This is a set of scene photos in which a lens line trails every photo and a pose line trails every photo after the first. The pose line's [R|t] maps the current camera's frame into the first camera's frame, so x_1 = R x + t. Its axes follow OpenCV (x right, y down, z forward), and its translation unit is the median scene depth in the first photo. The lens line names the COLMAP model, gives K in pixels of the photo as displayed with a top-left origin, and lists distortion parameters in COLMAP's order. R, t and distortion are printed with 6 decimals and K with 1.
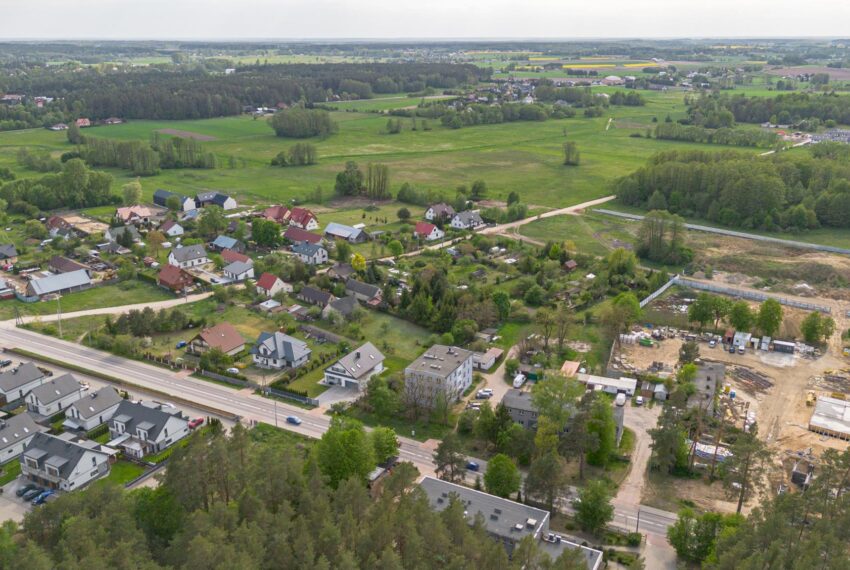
lens RADIAL K [[748.0, 0, 421.1], [0, 748.0, 289.1], [0, 0, 1]] dist [0.048051, -0.061505]
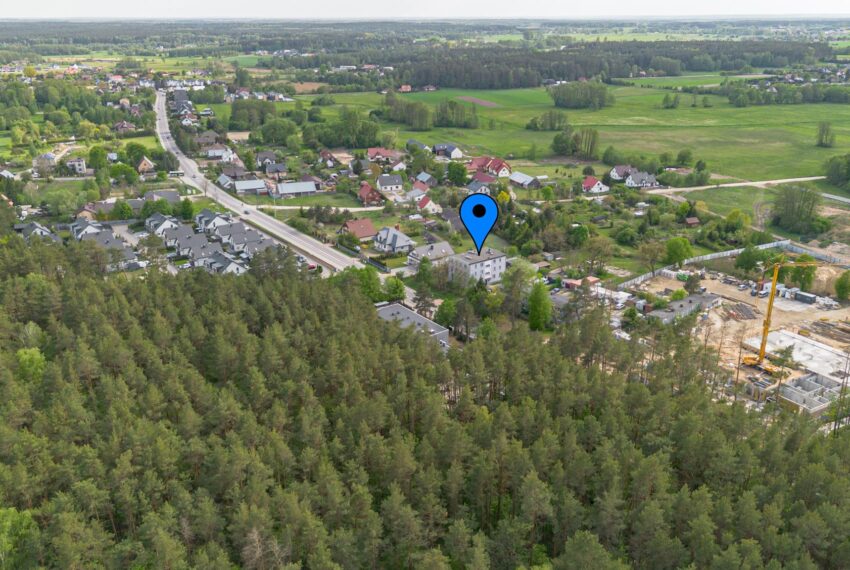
lens RADIAL K [[748.0, 0, 430.4], [0, 748.0, 281.6], [0, 0, 1]] dist [0.048051, -0.061505]
pose [[0.897657, 0.143701, -0.416609, 0.194308], [-0.136299, 0.989522, 0.047635, 0.033119], [0.419089, 0.014023, 0.907837, -0.104282]]
